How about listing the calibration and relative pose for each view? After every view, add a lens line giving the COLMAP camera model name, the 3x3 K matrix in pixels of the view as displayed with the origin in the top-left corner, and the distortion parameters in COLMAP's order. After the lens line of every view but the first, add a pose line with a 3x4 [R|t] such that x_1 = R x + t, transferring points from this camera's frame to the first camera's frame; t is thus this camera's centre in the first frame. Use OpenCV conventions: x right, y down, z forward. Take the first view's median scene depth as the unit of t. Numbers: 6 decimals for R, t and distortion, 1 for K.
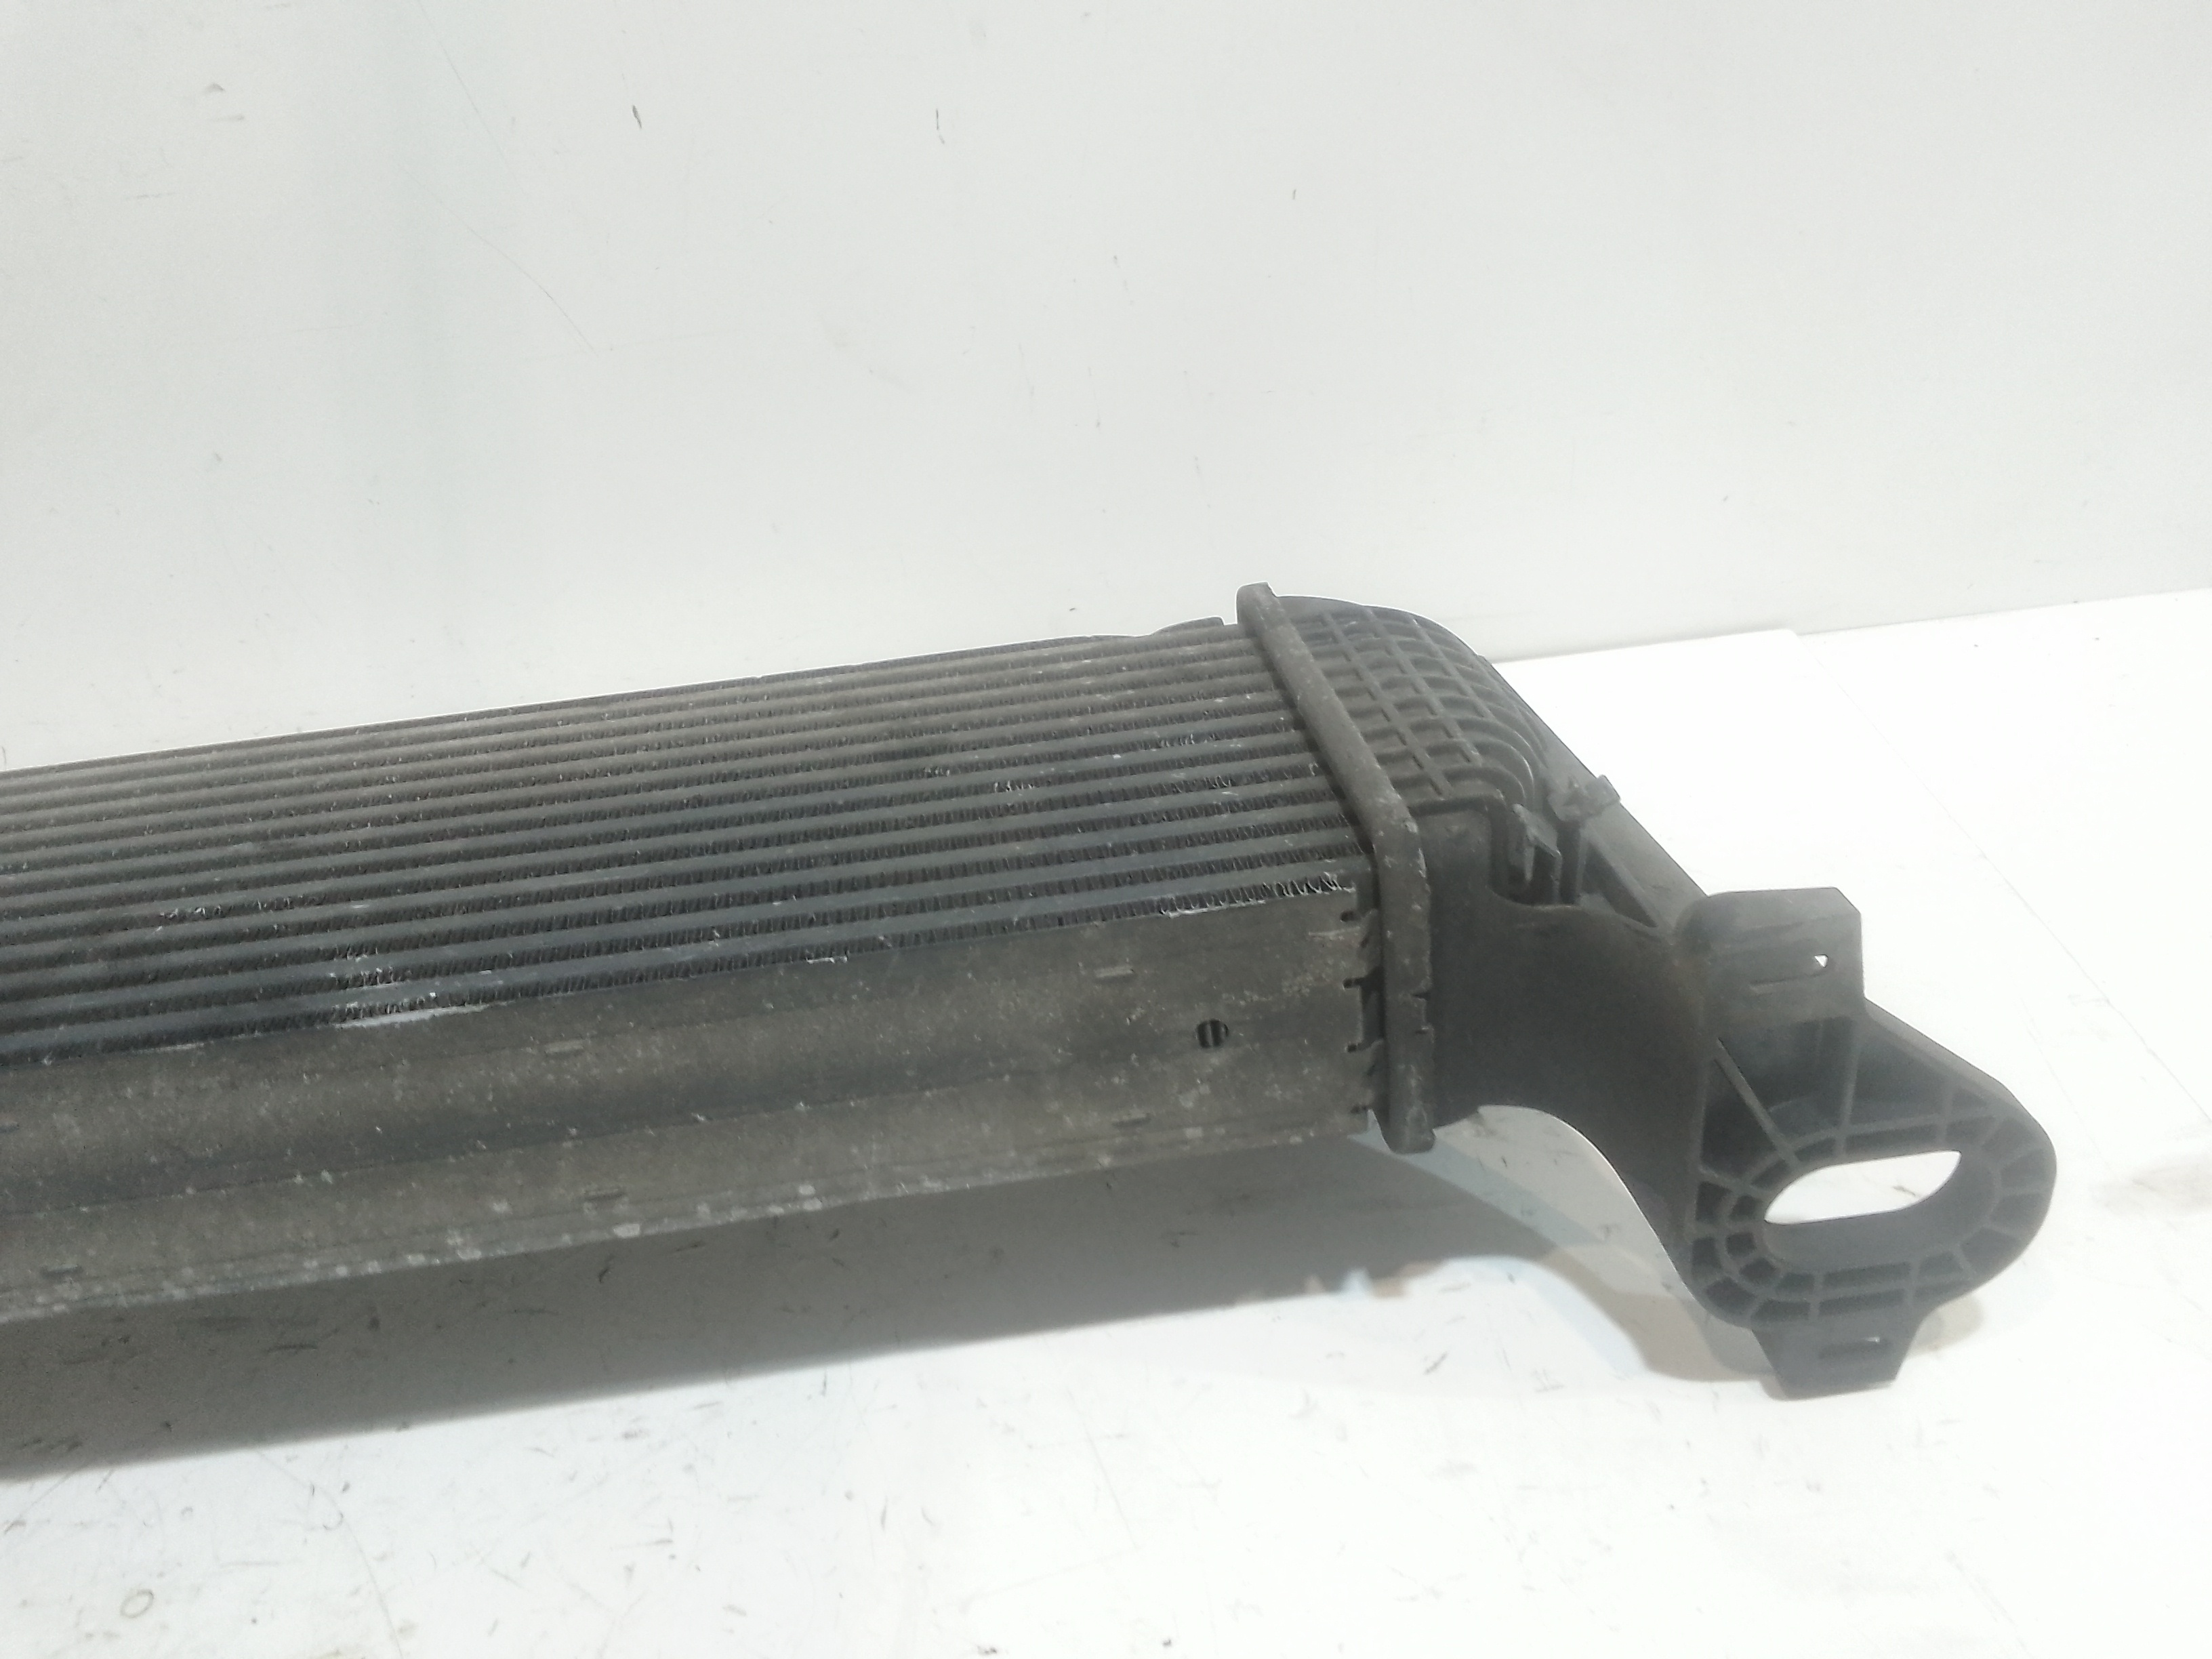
lens RADIAL K [[1668.2, 0, 1124.3], [0, 1668.2, 817.9], [0, 0, 1]] dist [0.050054, -0.083013]
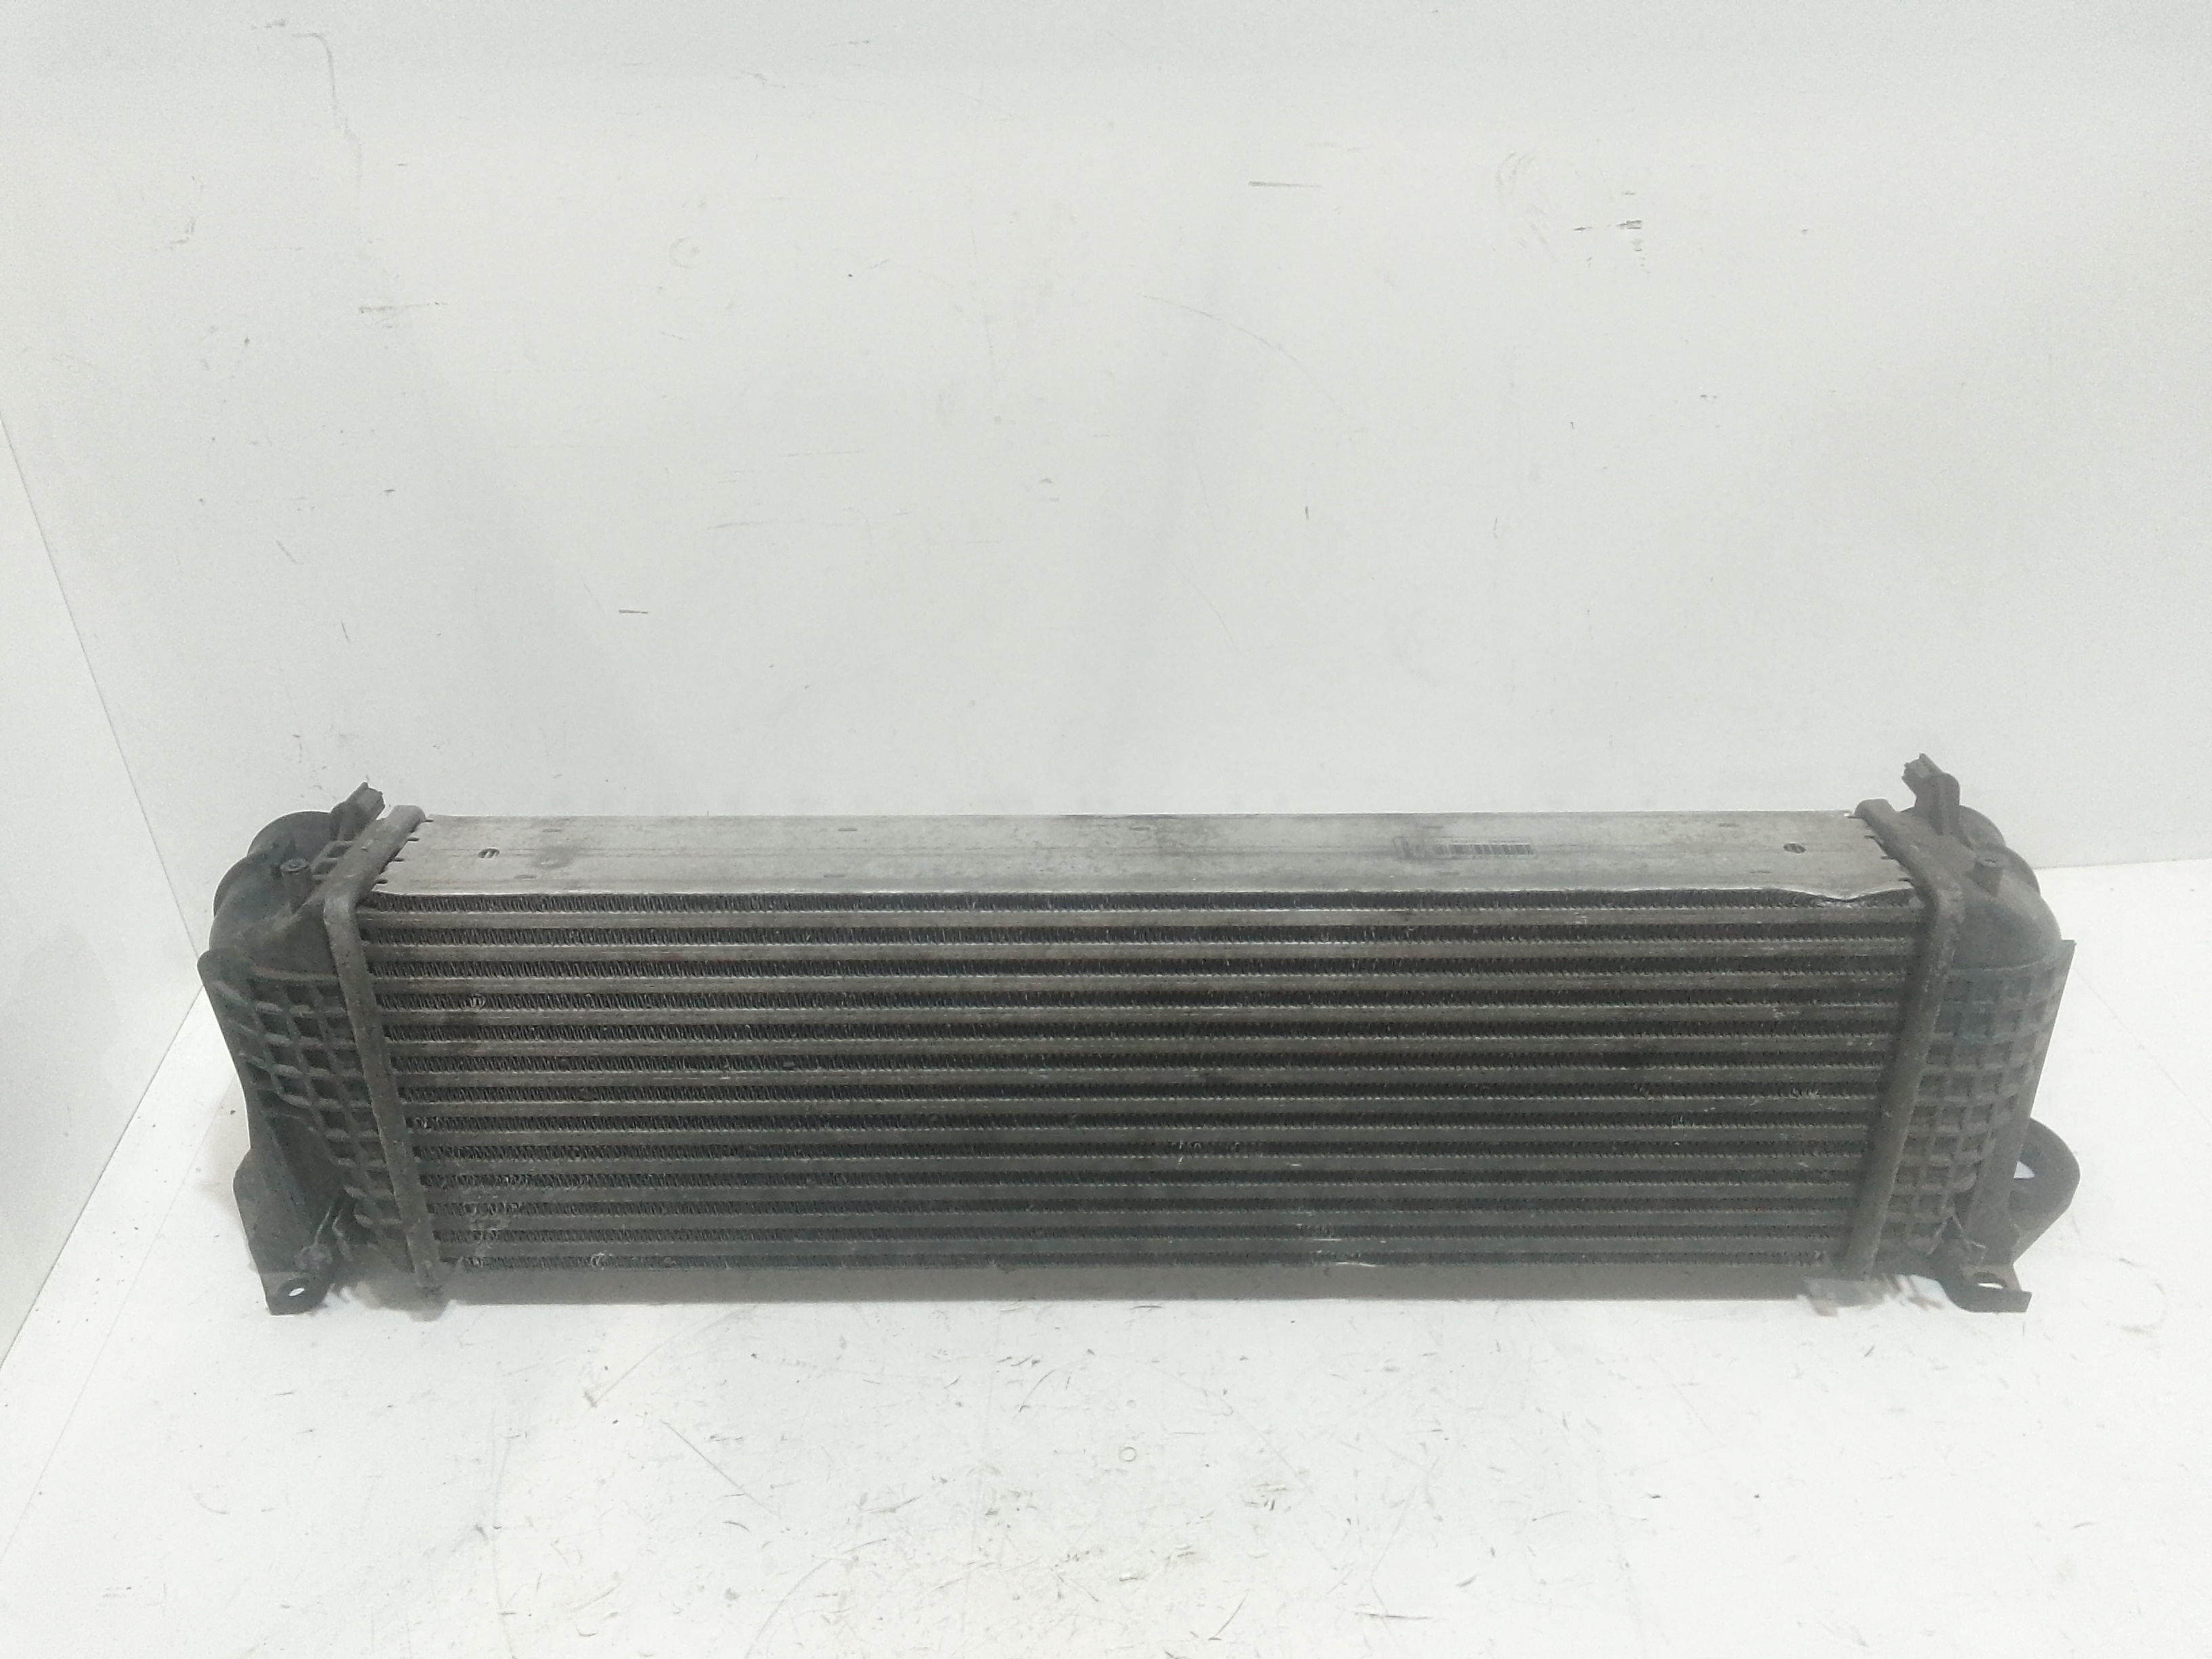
lens RADIAL K [[1668.2, 0, 1094.9], [0, 1668.2, 824.0], [0, 0, 1]] dist [0.050054, -0.083013]
pose [[0.997277, 0.062727, 0.038787, -0.772487], [-0.062009, 0.997886, -0.019456, -0.137354], [-0.039925, 0.016998, 0.999058, -0.744685]]
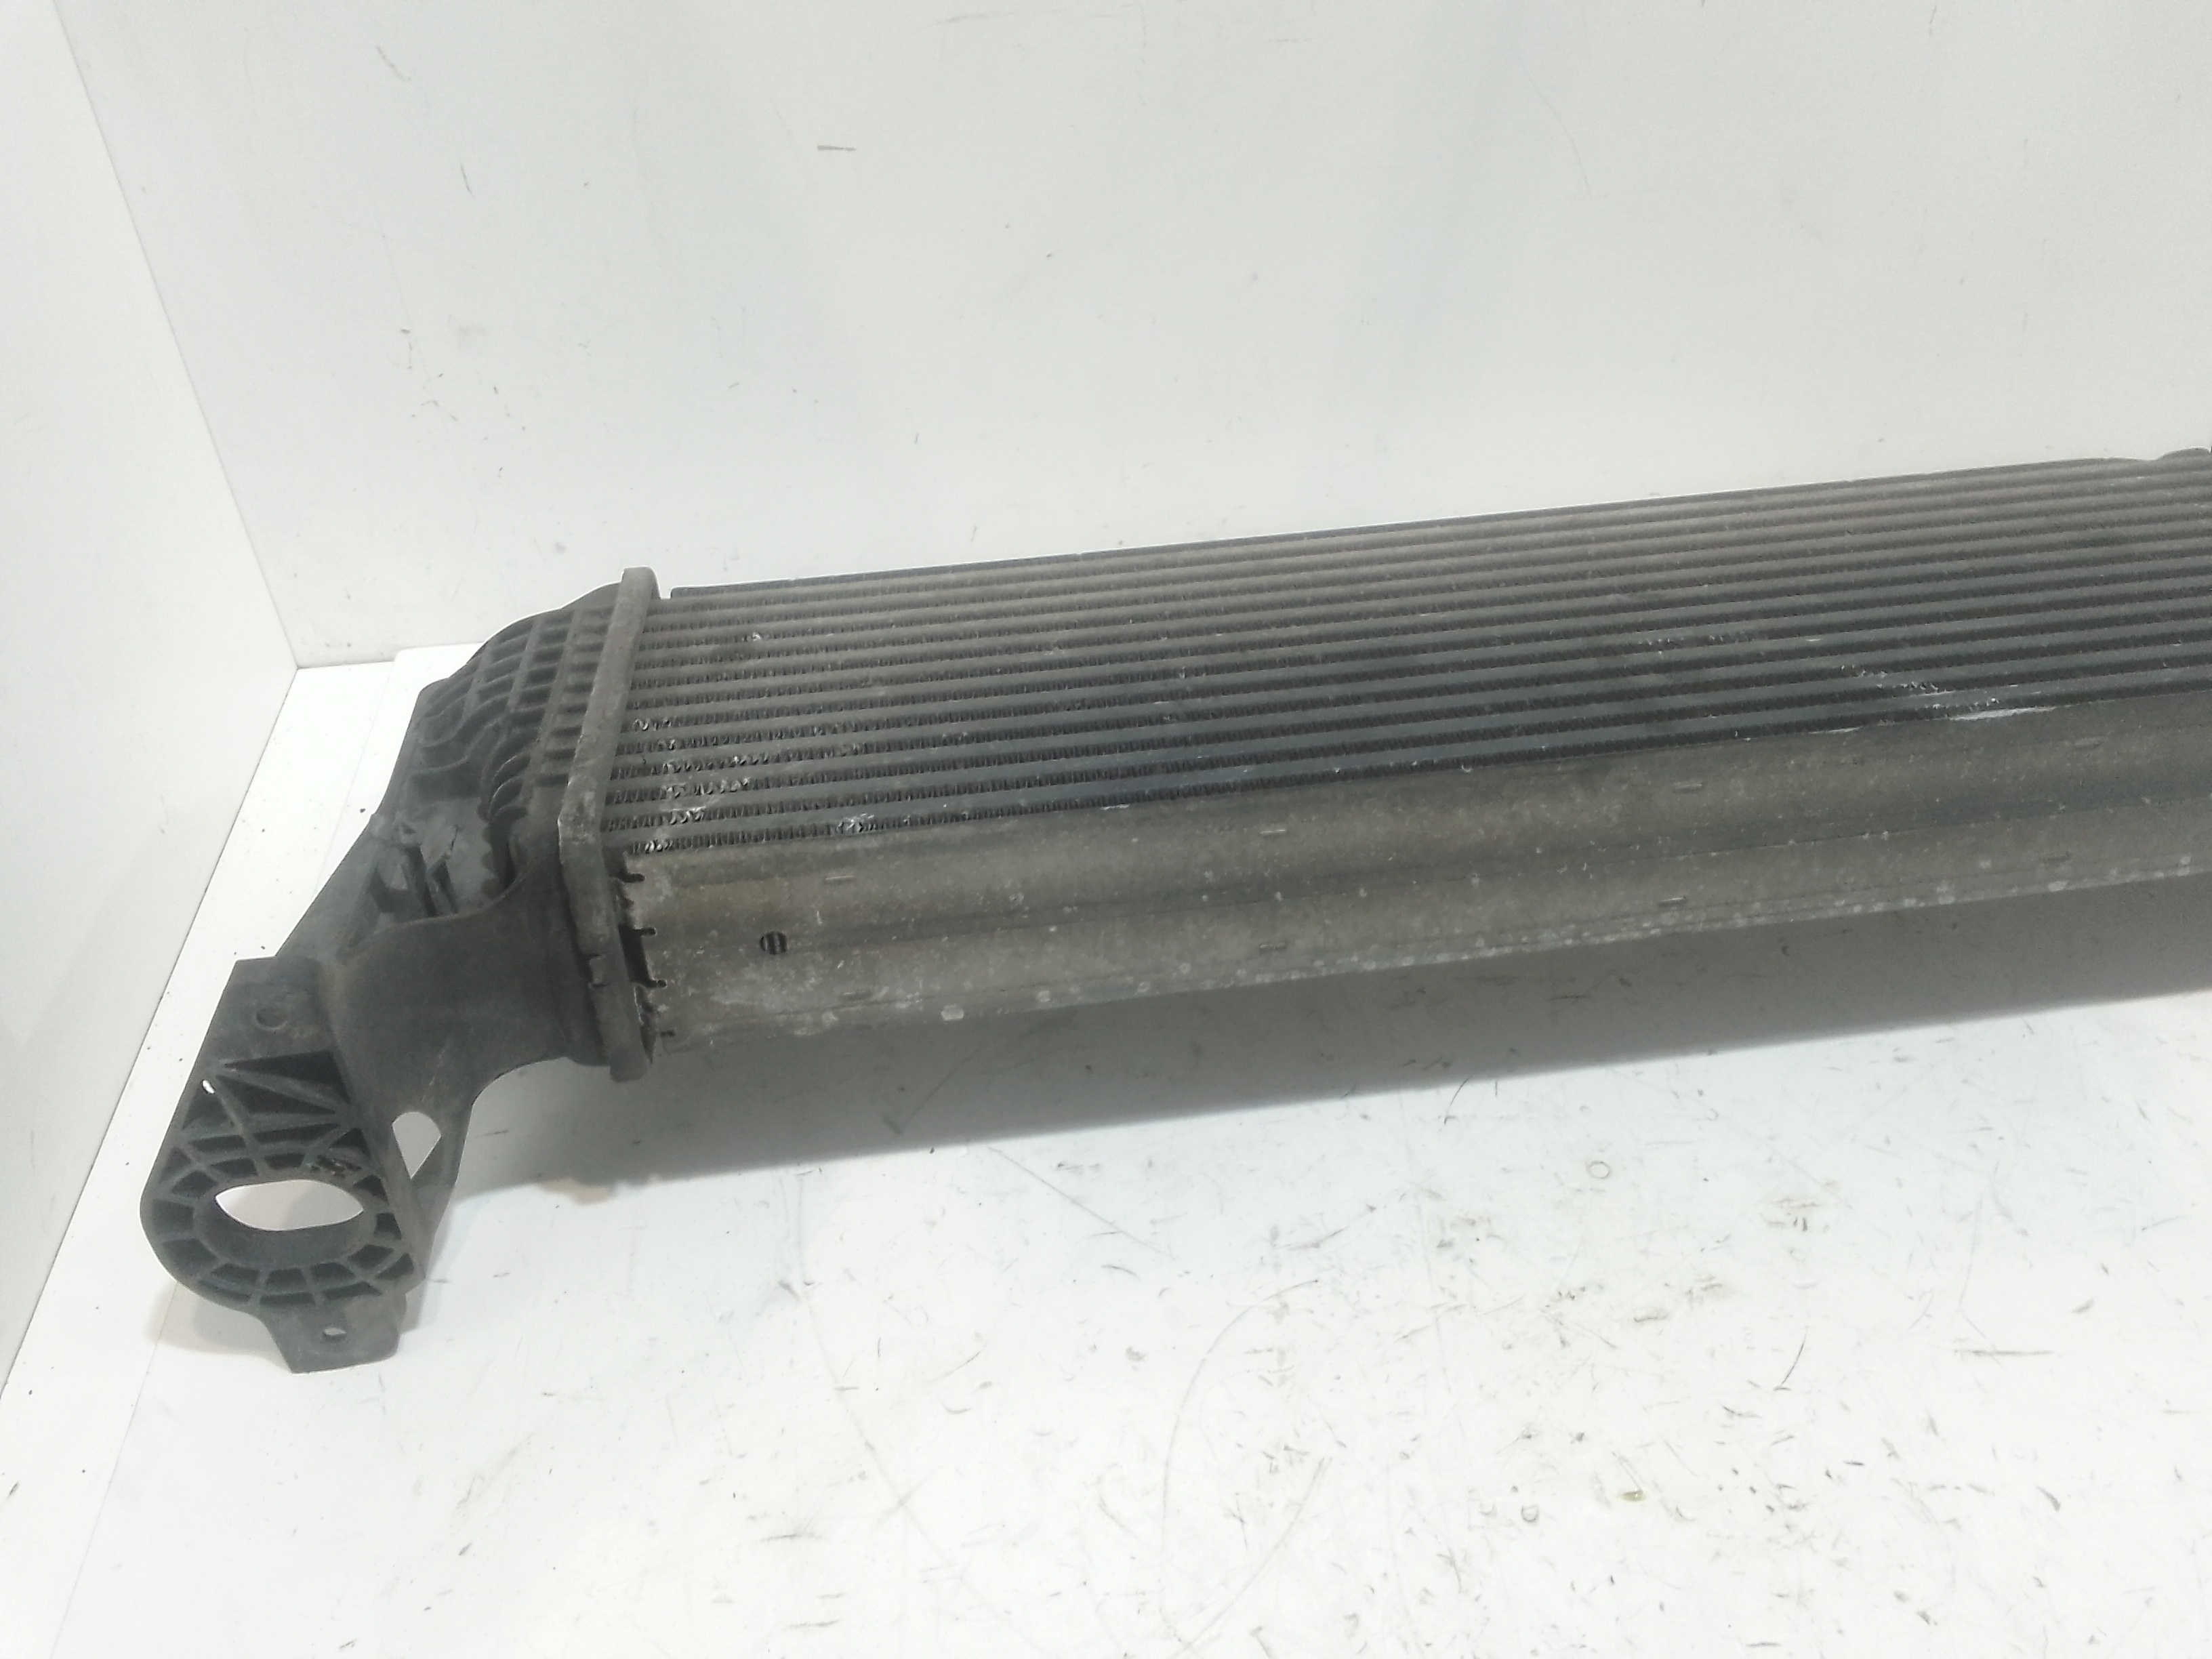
lens RADIAL K [[1668.2, 0, 1077.3], [0, 1668.2, 813.5], [0, 0, 1]] dist [0.050054, -0.083013]
pose [[0.997893, 0.028145, 0.058451, -1.146753], [-0.032703, 0.996373, 0.078554, 0.107871], [-0.056028, -0.080300, 0.995195, -0.280886]]
